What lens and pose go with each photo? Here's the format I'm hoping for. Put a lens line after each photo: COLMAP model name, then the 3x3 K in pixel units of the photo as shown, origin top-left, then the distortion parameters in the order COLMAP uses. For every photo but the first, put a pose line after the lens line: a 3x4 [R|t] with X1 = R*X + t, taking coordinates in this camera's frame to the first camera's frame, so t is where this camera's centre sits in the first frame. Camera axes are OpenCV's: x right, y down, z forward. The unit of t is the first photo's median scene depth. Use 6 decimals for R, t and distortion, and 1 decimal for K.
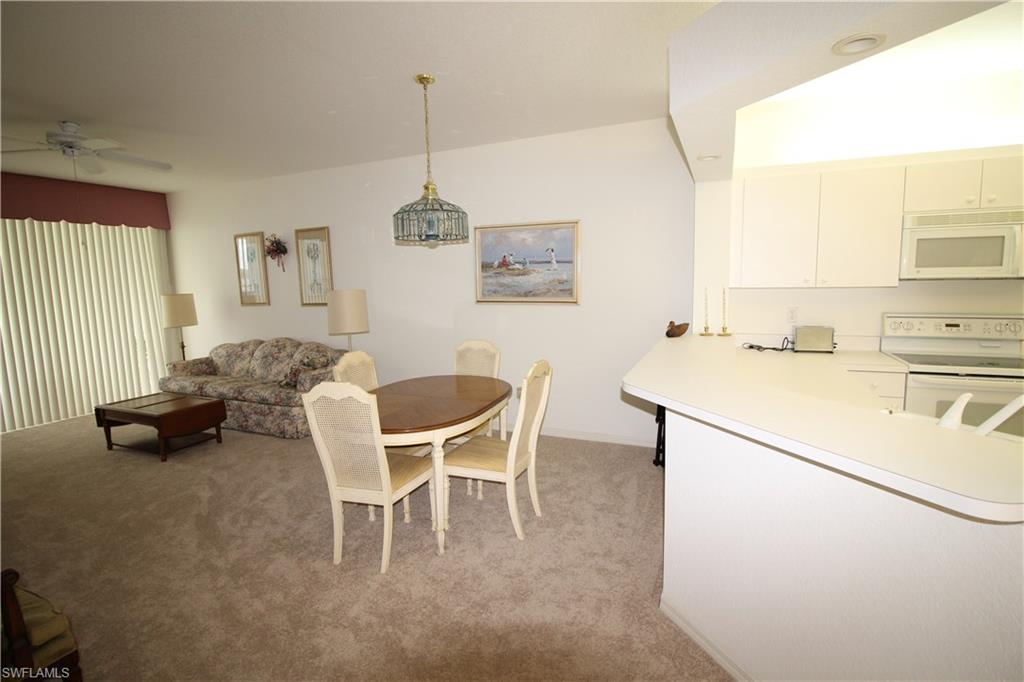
lens RADIAL K [[476.7, 0, 509.5], [0, 476.7, 334.3], [0, 0, 1]] dist [0.001759, -0.011872]
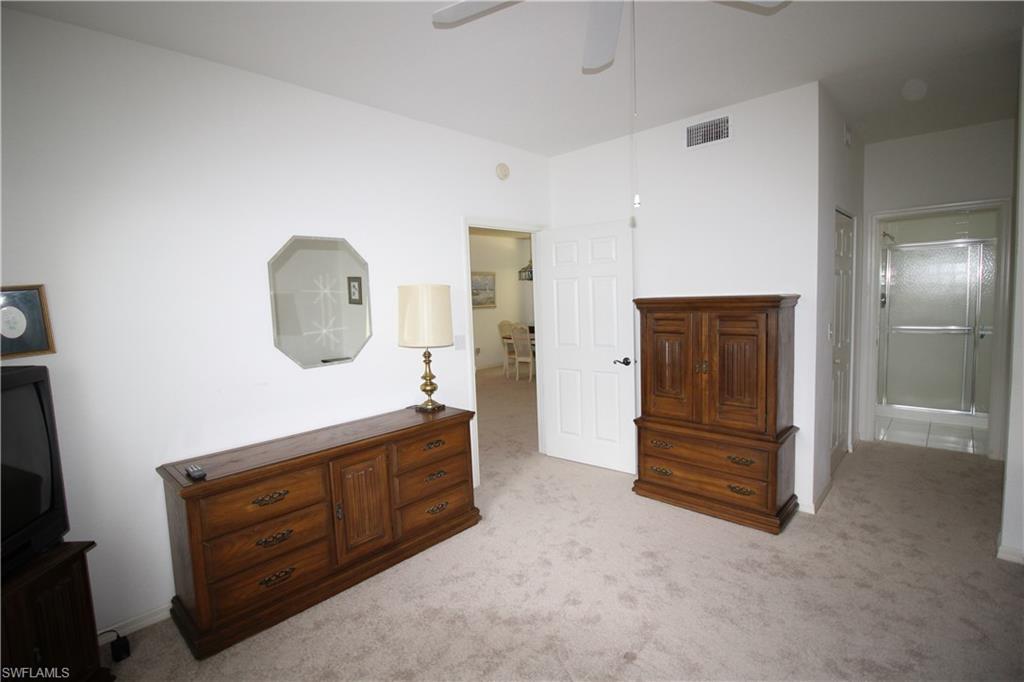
lens RADIAL K [[476.7, 0, 509.5], [0, 476.7, 334.3], [0, 0, 1]] dist [0.001759, -0.011872]
pose [[0.323860, -0.064424, 0.943909, -2.705156], [0.134660, 0.990660, 0.021413, 0.034172], [-0.936473, 0.120172, 0.329511, 0.231760]]
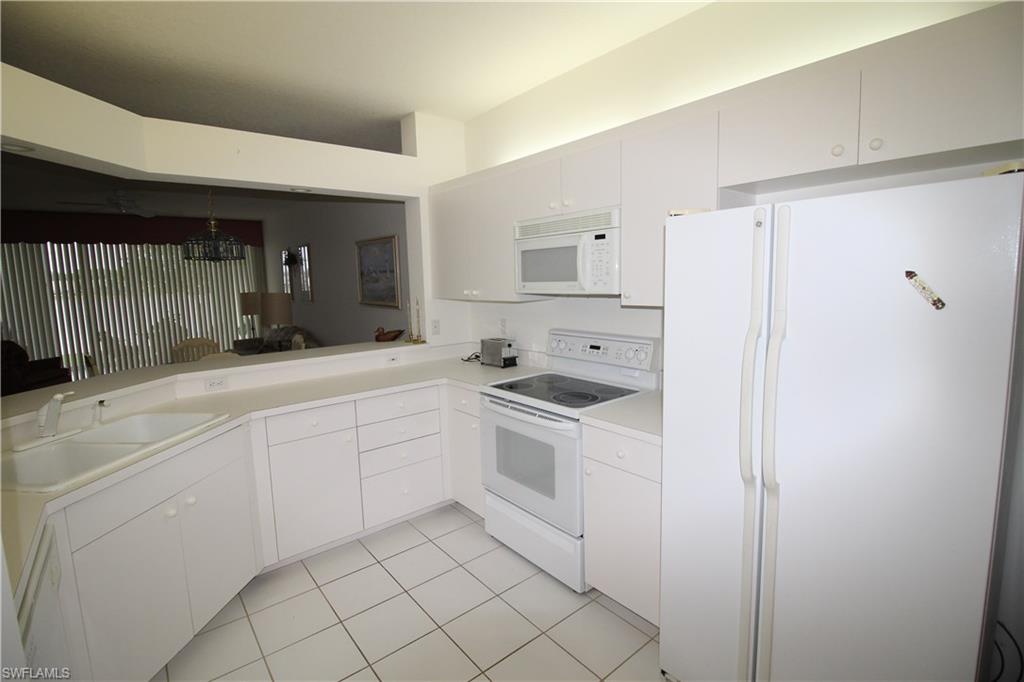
lens RADIAL K [[476.7, 0, 509.5], [0, 476.7, 334.3], [0, 0, 1]] dist [0.001759, -0.011872]
pose [[0.894505, 0.050341, -0.444214, 1.147076], [-0.044451, 0.998731, 0.023672, -0.054618], [0.444842, -0.001429, 0.895608, 0.143033]]
